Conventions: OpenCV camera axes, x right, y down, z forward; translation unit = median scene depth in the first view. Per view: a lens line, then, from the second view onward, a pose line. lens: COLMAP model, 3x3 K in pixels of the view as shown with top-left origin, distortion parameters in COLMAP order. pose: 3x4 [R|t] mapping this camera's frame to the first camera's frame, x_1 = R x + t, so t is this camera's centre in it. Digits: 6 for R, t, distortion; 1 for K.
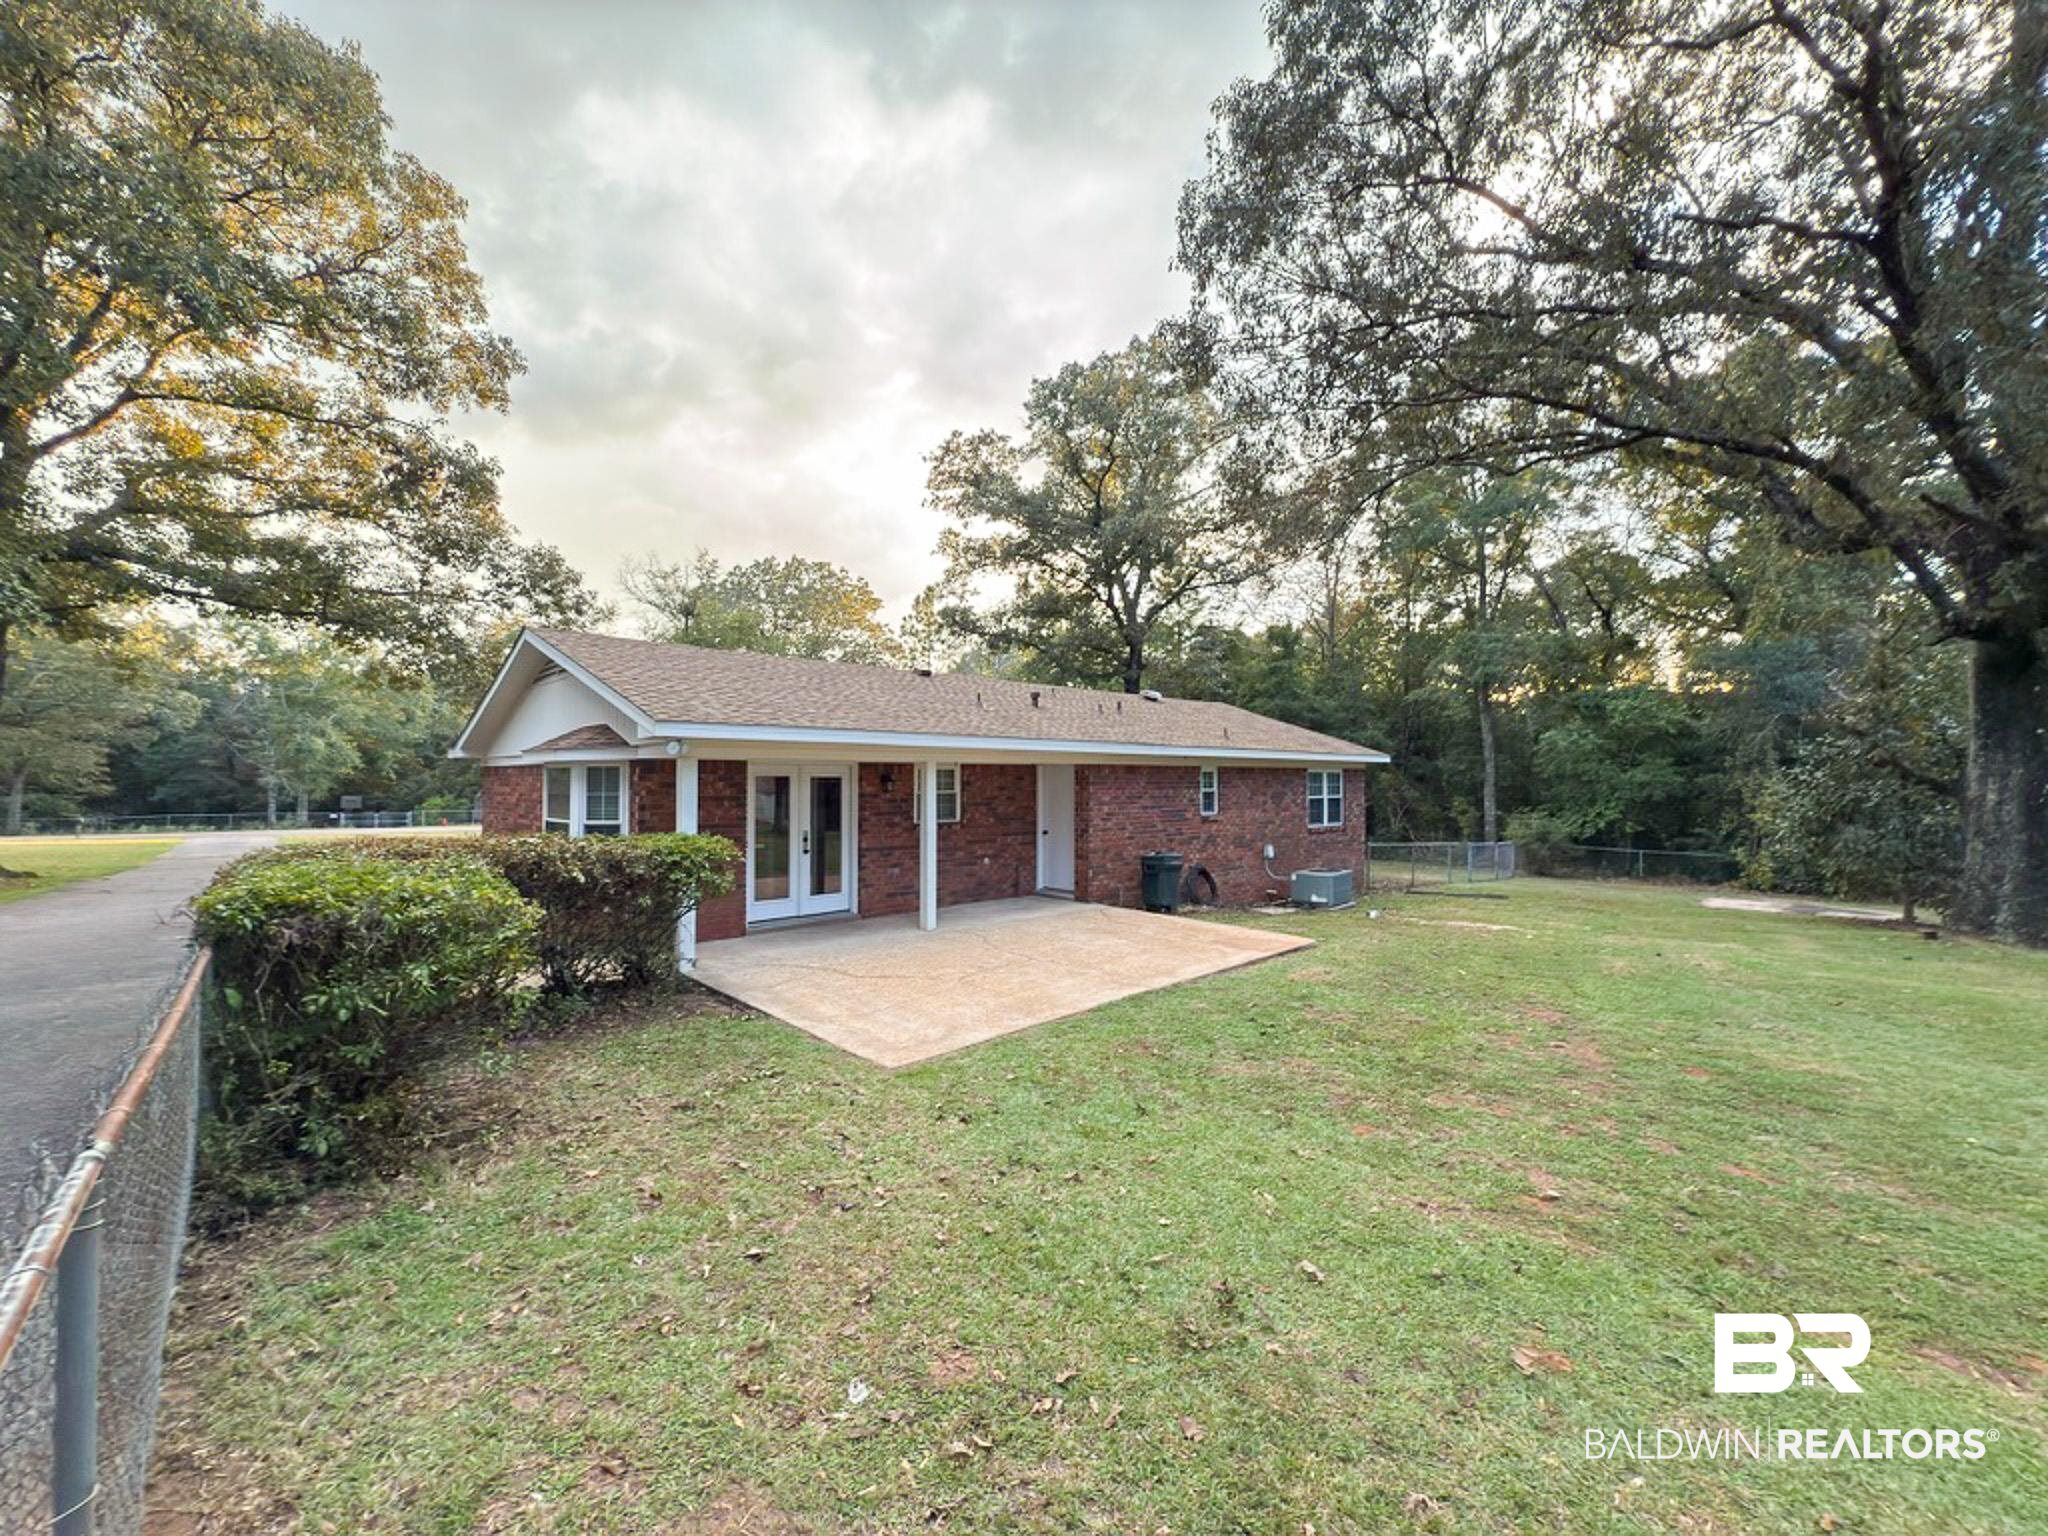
lens RADIAL K [[807.5, 0, 1024.0], [0, 807.5, 768.0], [0, 0, 1]] dist [0.000614, -0.000010]
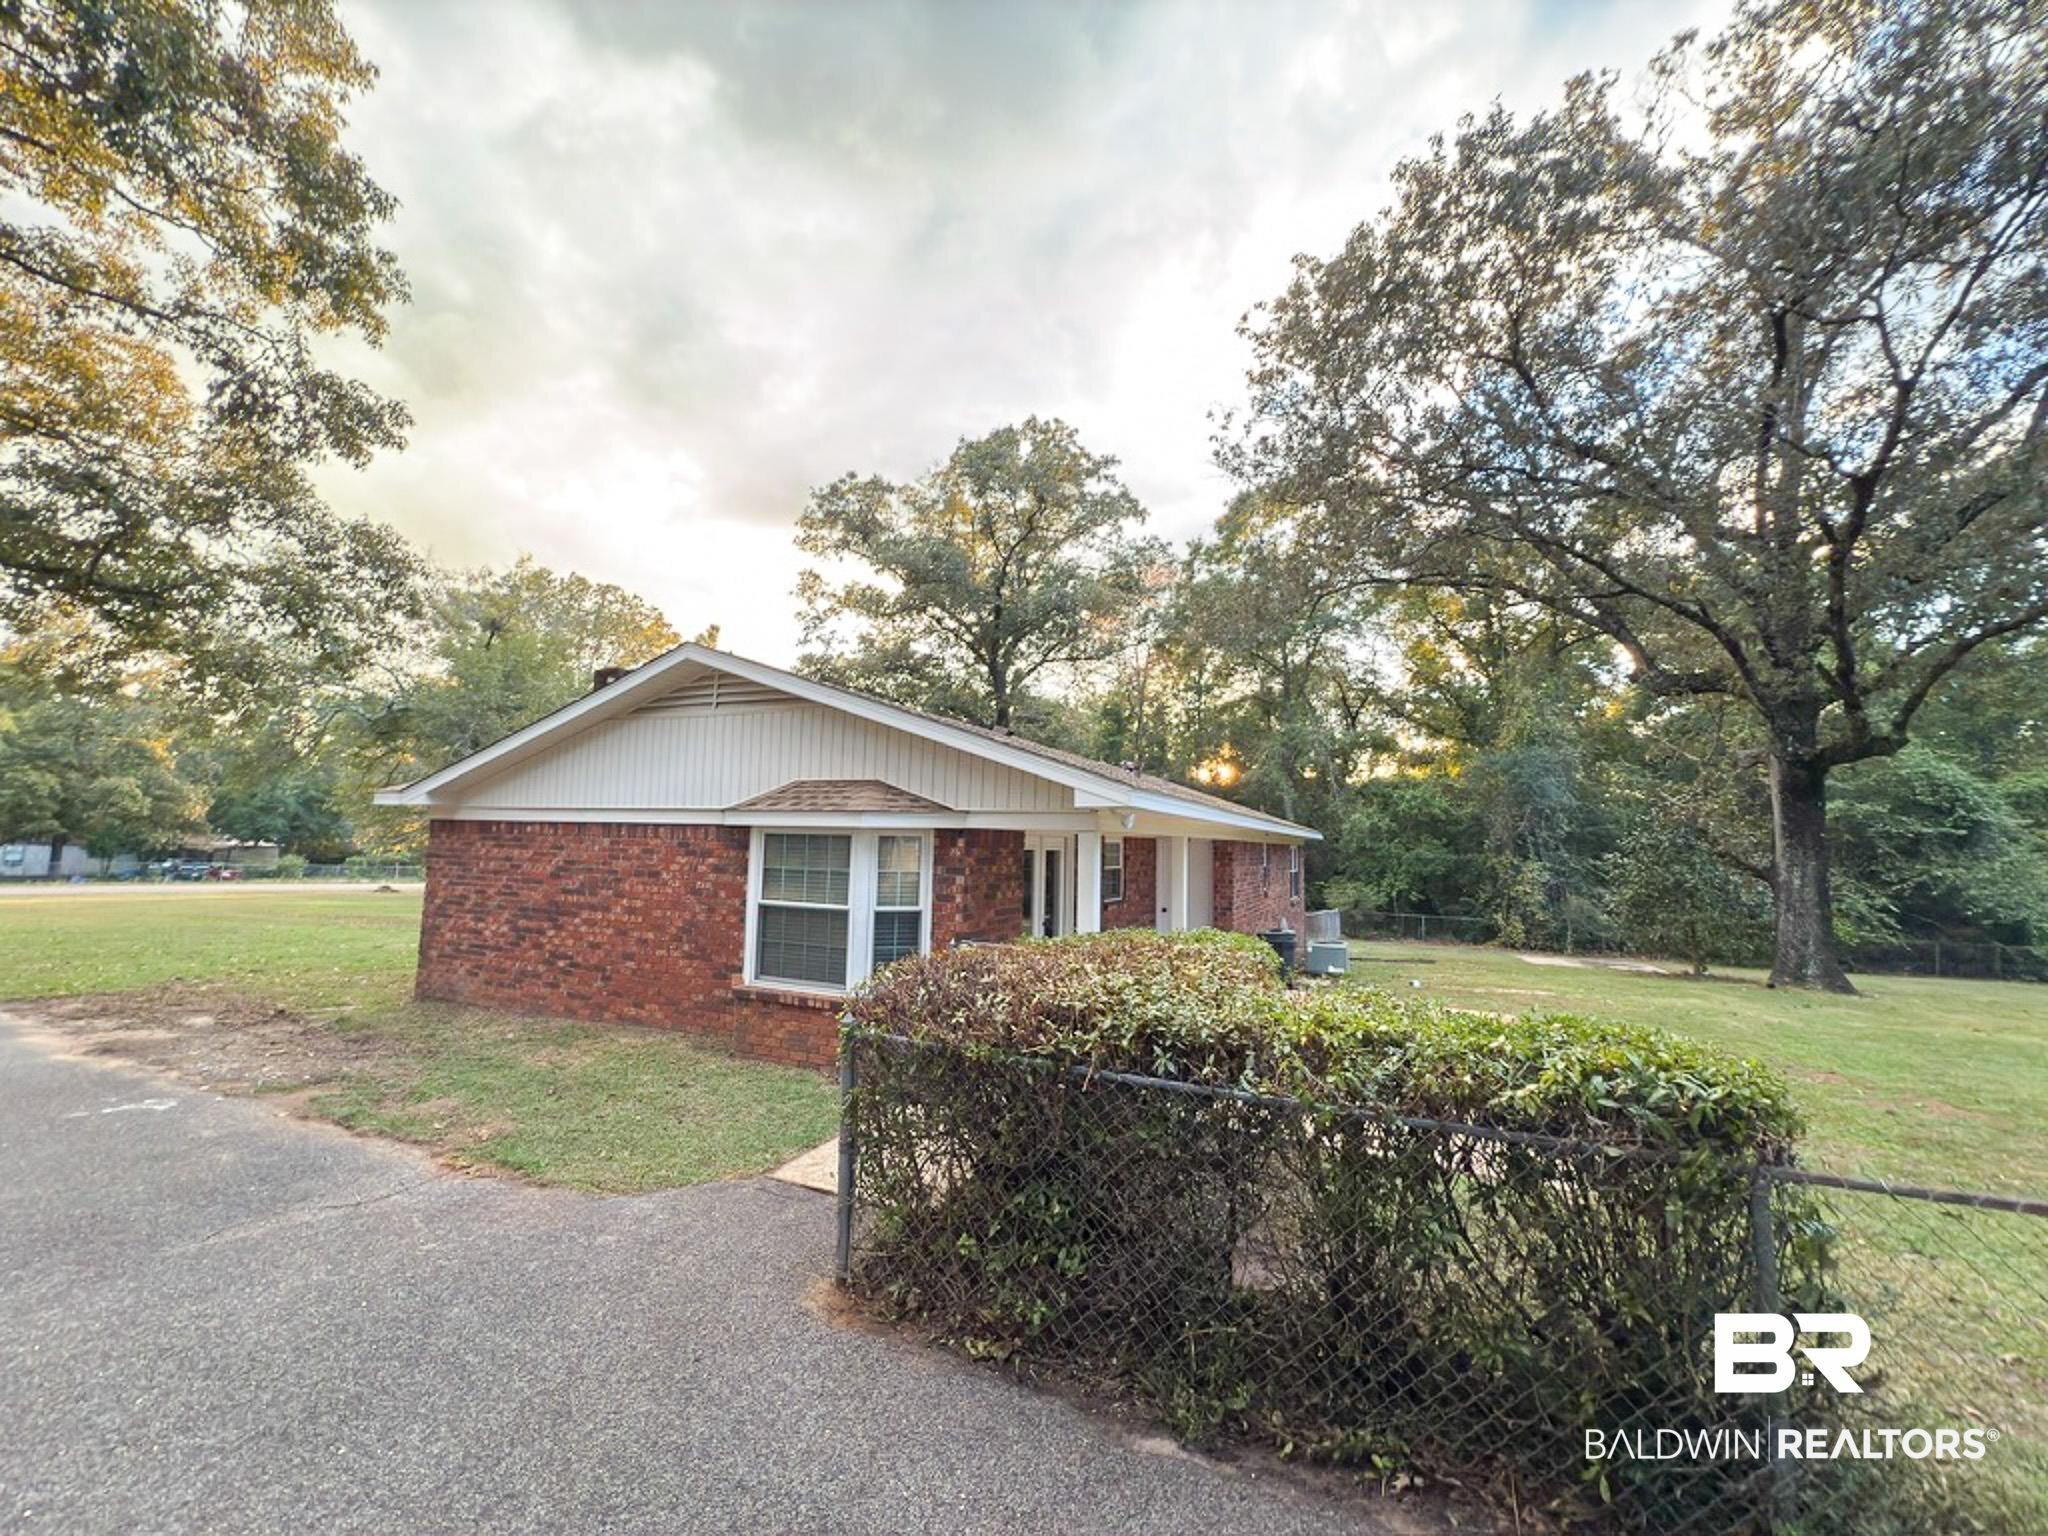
lens RADIAL K [[807.5, 0, 1024.0], [0, 807.5, 768.0], [0, 0, 1]] dist [0.000614, -0.000010]
pose [[0.934042, 0.055030, 0.352898, -0.320328], [-0.028836, 0.996453, -0.079060, -0.006180], [-0.355997, 0.063669, 0.932316, 0.107245]]
